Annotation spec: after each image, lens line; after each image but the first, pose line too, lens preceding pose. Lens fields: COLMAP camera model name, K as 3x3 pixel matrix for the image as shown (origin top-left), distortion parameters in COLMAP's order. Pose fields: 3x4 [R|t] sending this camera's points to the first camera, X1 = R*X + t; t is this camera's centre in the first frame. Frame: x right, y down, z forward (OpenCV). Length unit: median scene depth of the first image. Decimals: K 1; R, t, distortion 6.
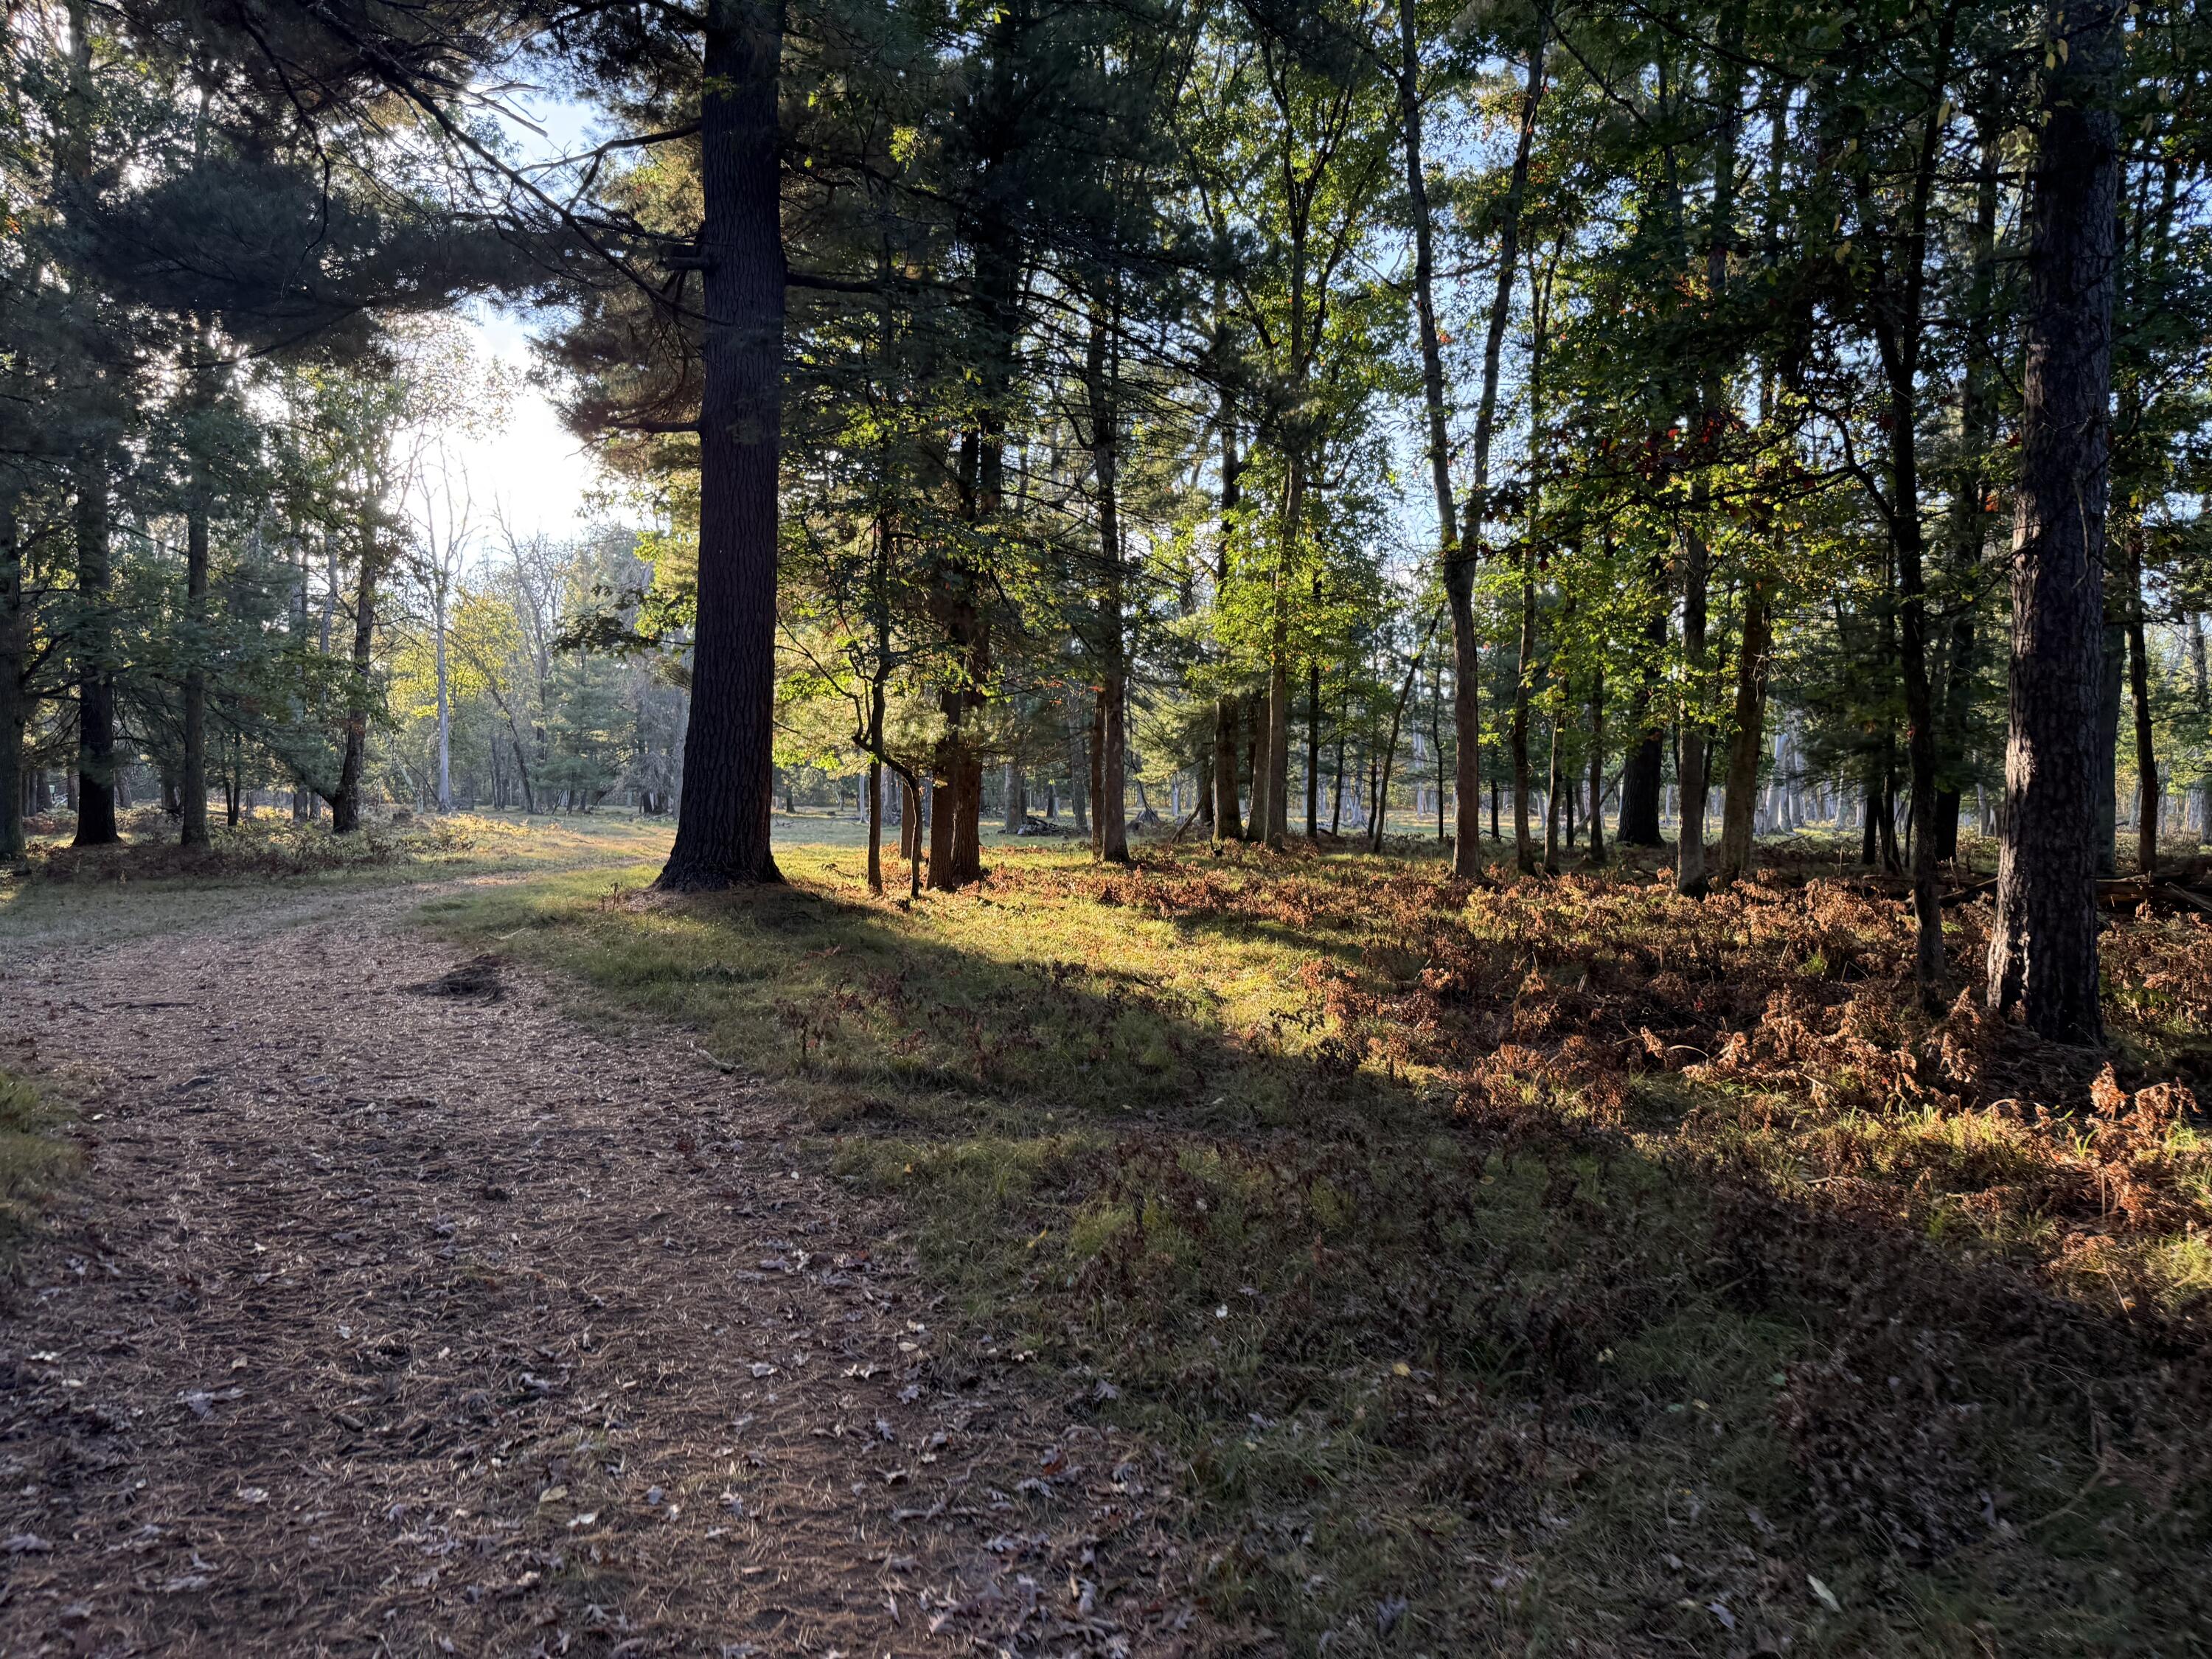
lens RADIAL K [[1552.8, 0, 1092.5], [0, 1552.8, 849.0], [0, 0, 1]] dist [0.003731, -0.008949]
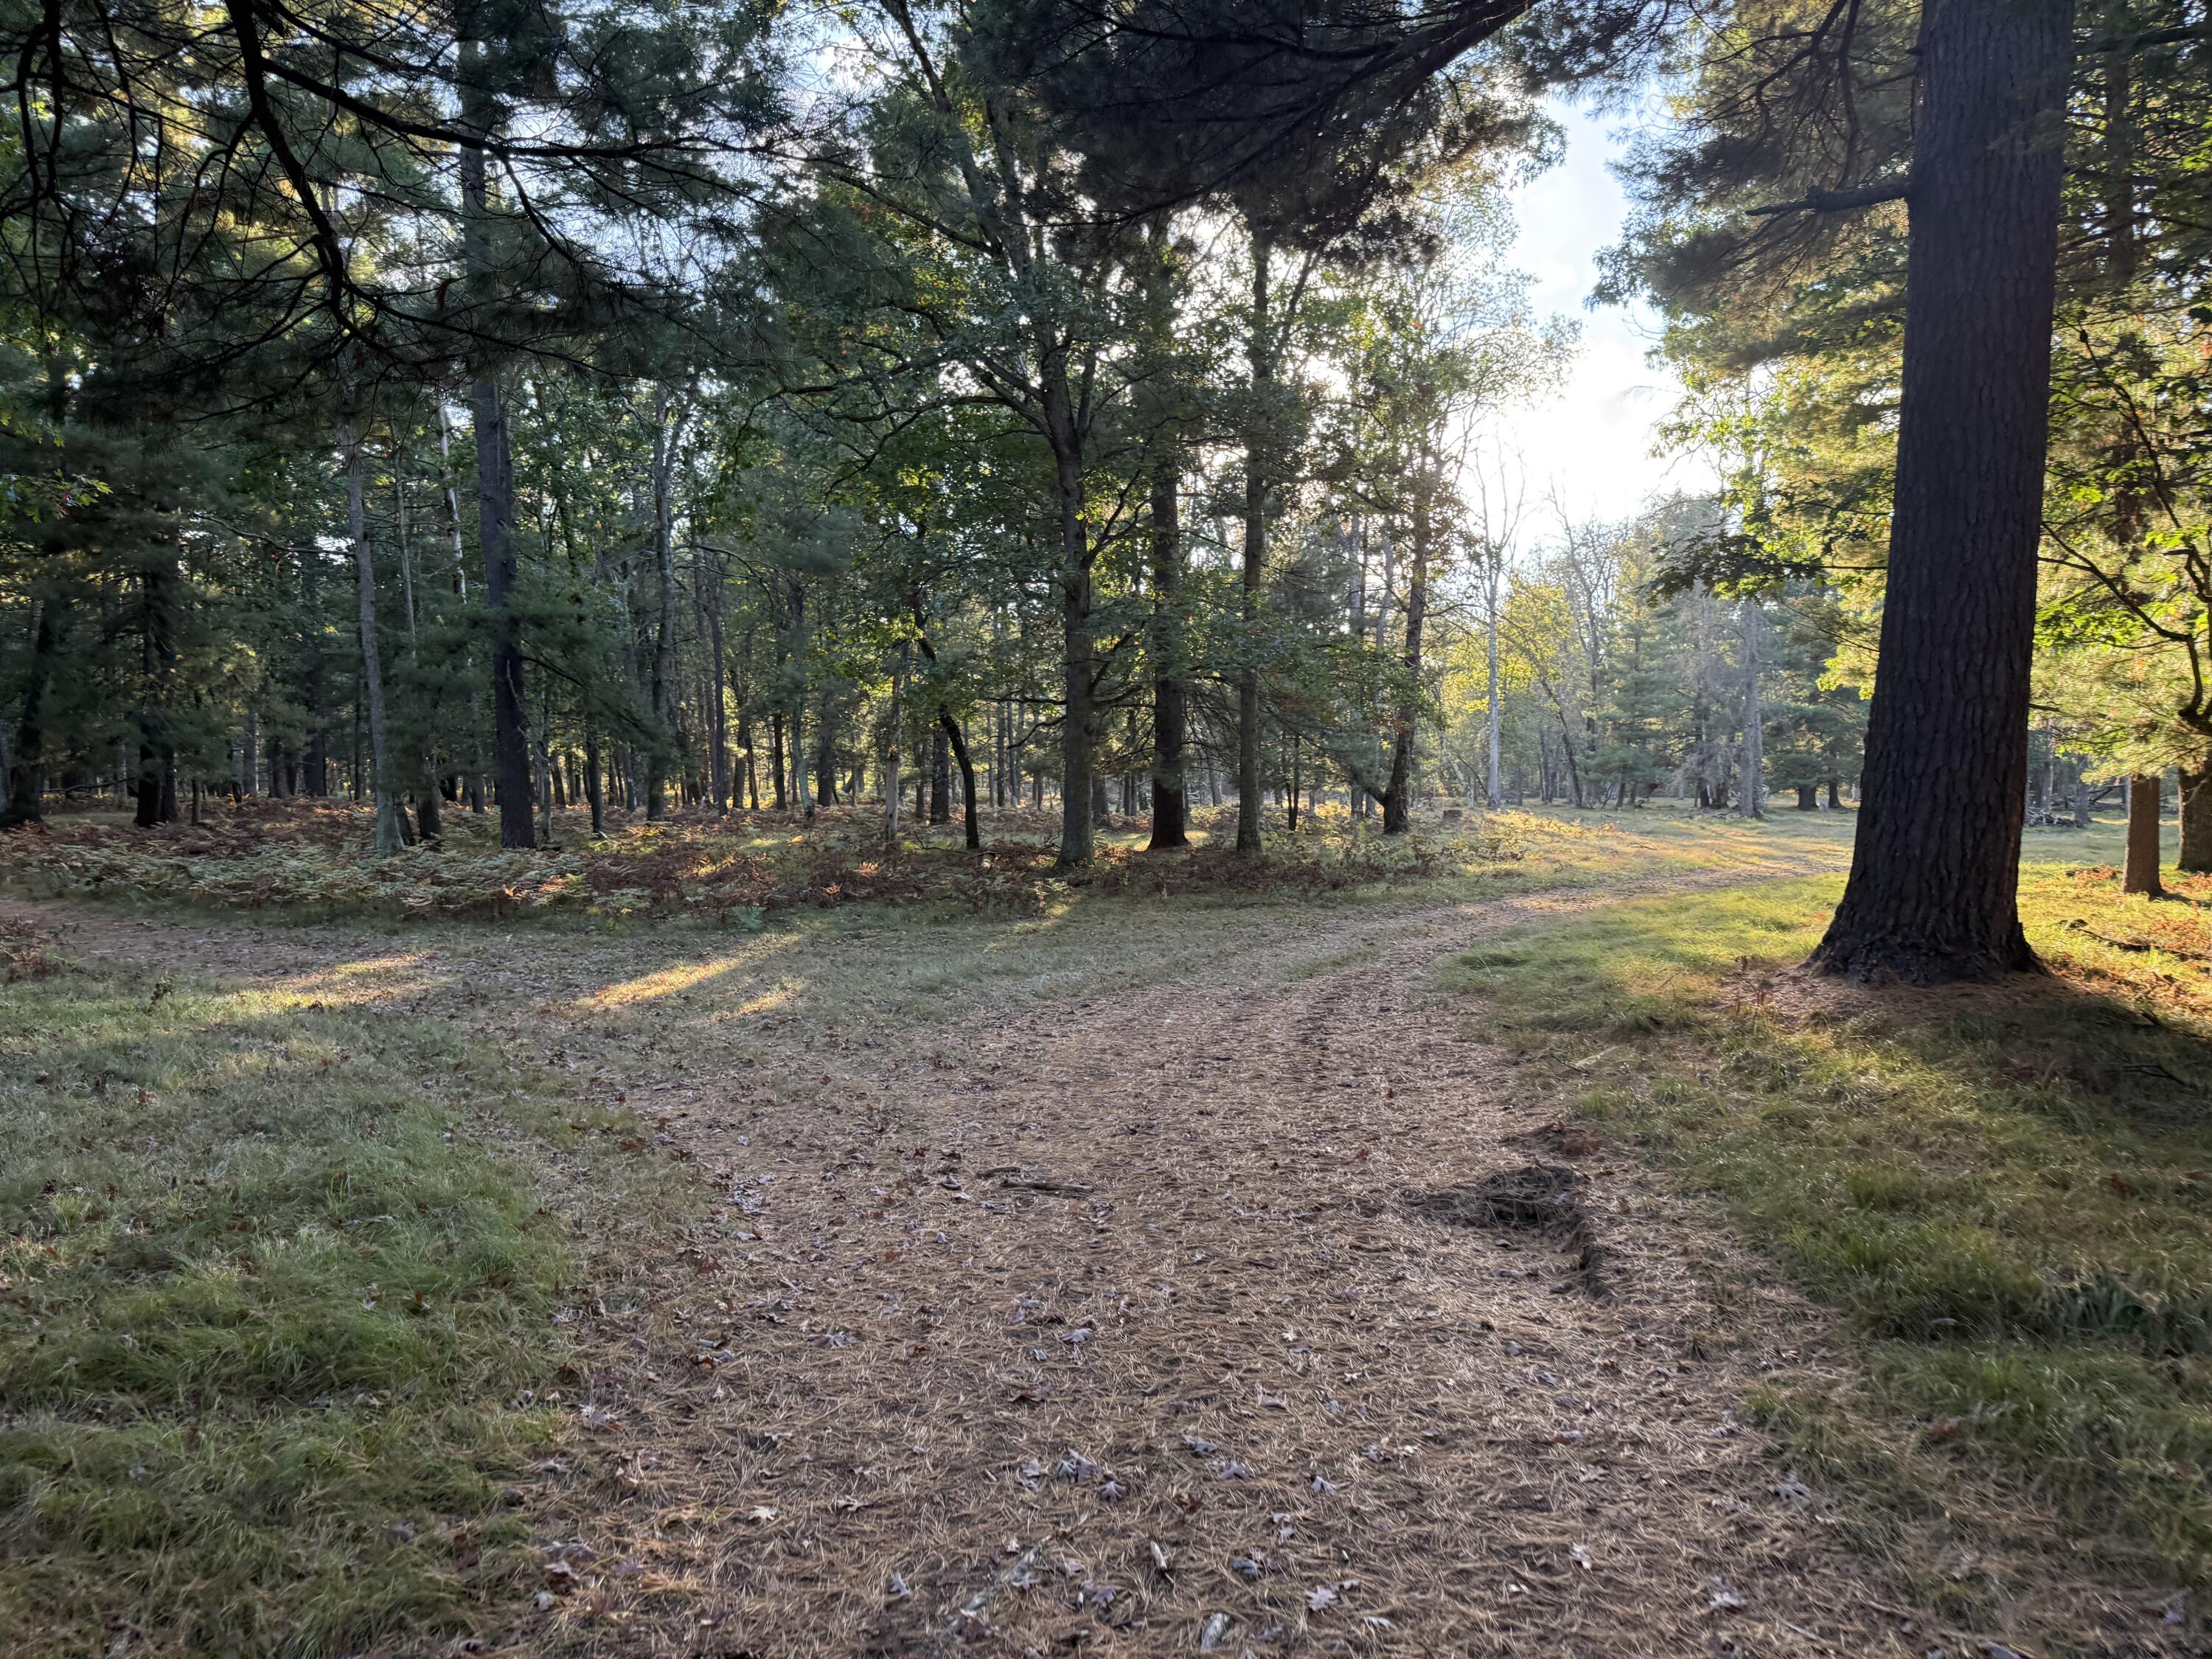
lens RADIAL K [[1552.8, 0, 1093.7], [0, 1552.8, 834.6], [0, 0, 1]] dist [0.003731, -0.008949]
pose [[0.797588, 0.011521, -0.603092, -0.050206], [-0.012901, 0.999915, 0.002041, -0.009911], [0.603064, 0.006153, 0.797669, 0.121702]]
